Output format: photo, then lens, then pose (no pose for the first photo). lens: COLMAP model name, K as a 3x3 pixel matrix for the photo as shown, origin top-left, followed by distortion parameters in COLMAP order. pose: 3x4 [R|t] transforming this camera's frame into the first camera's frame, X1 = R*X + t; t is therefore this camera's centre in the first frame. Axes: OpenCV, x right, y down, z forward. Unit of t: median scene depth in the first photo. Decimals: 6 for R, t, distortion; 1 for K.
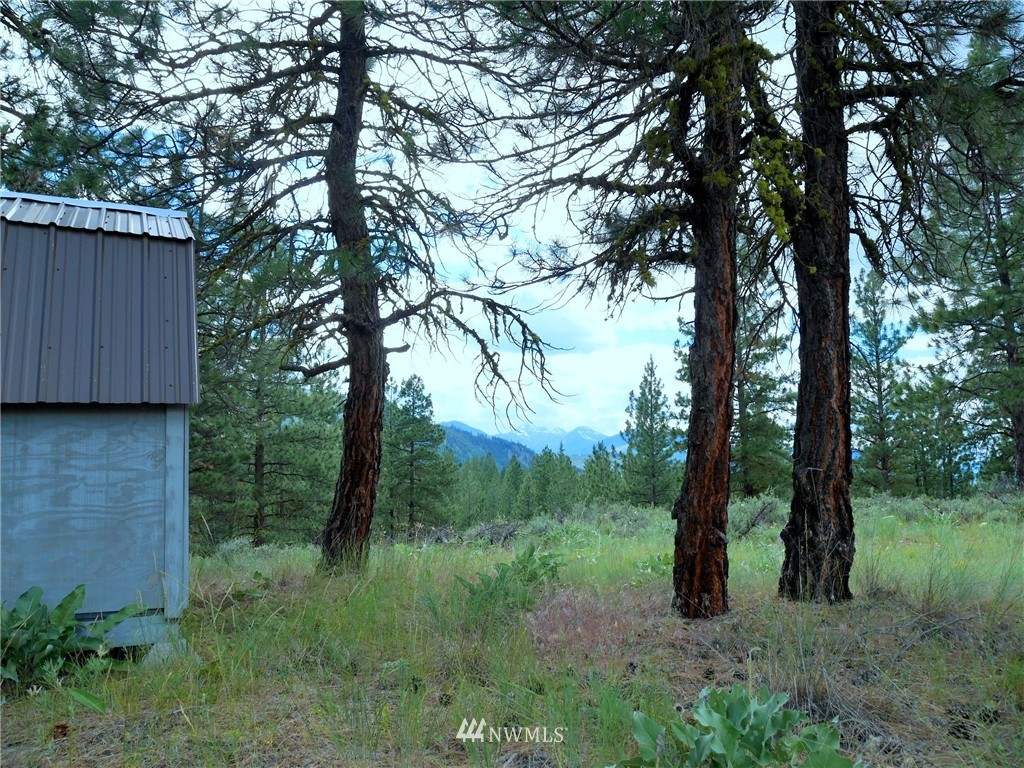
lens RADIAL K [[835.2, 0, 512.5], [0, 835.2, 383.6], [0, 0, 1]] dist [-0.023640, 0.006356]
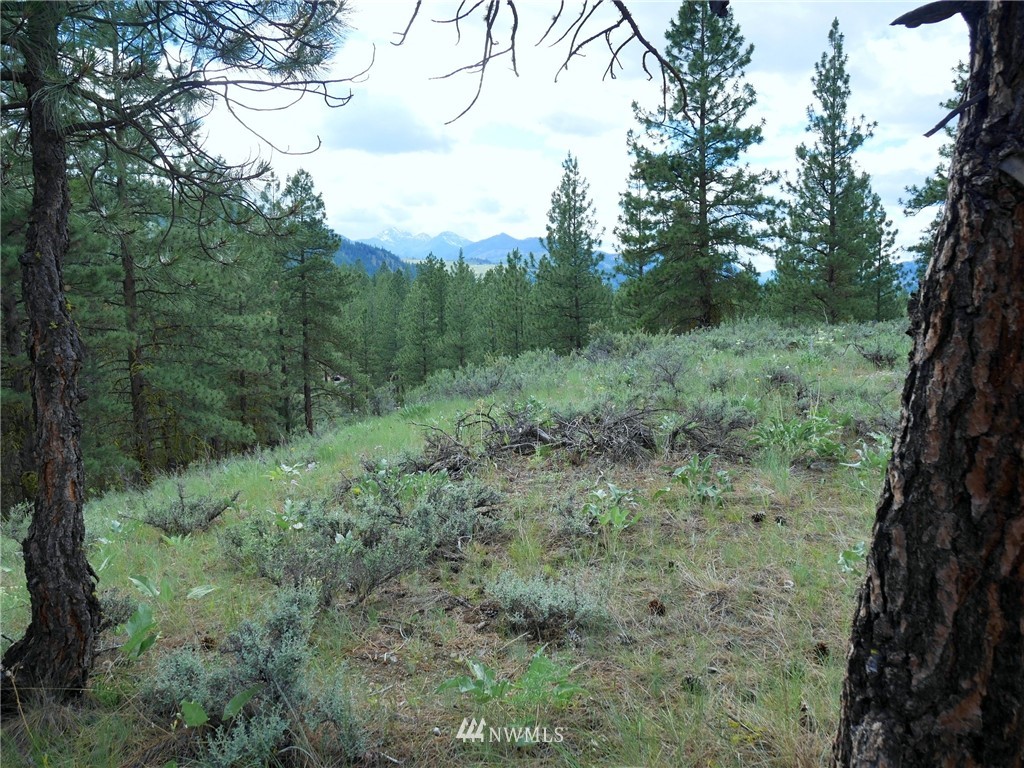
lens RADIAL K [[835.2, 0, 511.4], [0, 835.2, 384.9], [0, 0, 1]] dist [-0.023640, 0.006356]
pose [[0.987445, -0.023924, 0.156140, -0.045684], [-0.012752, 0.973166, 0.229752, 0.005430], [-0.157446, -0.228859, 0.960643, 0.108616]]
